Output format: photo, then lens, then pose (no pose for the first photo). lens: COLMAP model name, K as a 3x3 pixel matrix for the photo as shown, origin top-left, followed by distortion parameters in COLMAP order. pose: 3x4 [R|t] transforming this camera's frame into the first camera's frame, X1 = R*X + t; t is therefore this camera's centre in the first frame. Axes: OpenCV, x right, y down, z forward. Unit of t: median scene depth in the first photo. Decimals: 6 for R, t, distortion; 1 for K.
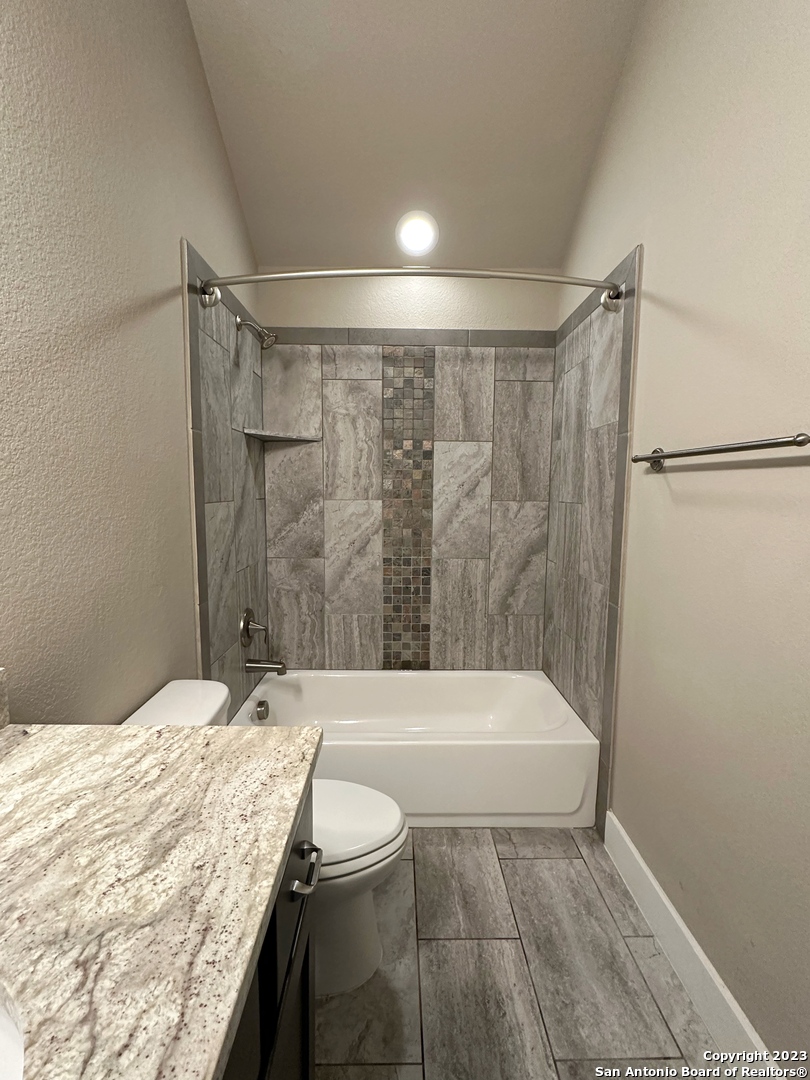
lens RADIAL K [[477.3, 0, 404.2], [0, 477.3, 537.4], [0, 0, 1]] dist [-0.003356, 0.000682]
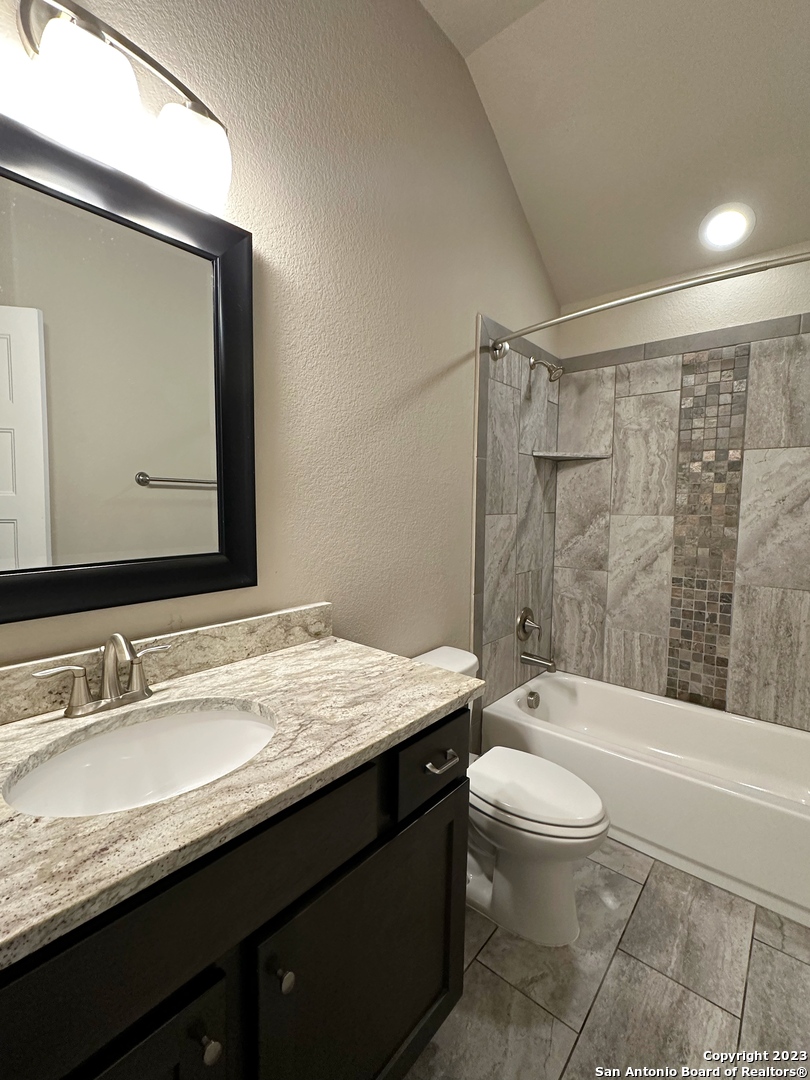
lens RADIAL K [[477.3, 0, 403.9], [0, 477.3, 534.3], [0, 0, 1]] dist [-0.003356, 0.000682]
pose [[0.751471, 0.044961, -0.658232, 0.209284], [-0.070027, 0.997475, -0.011814, 0.007949], [0.656039, 0.054972, 0.752722, -0.071146]]
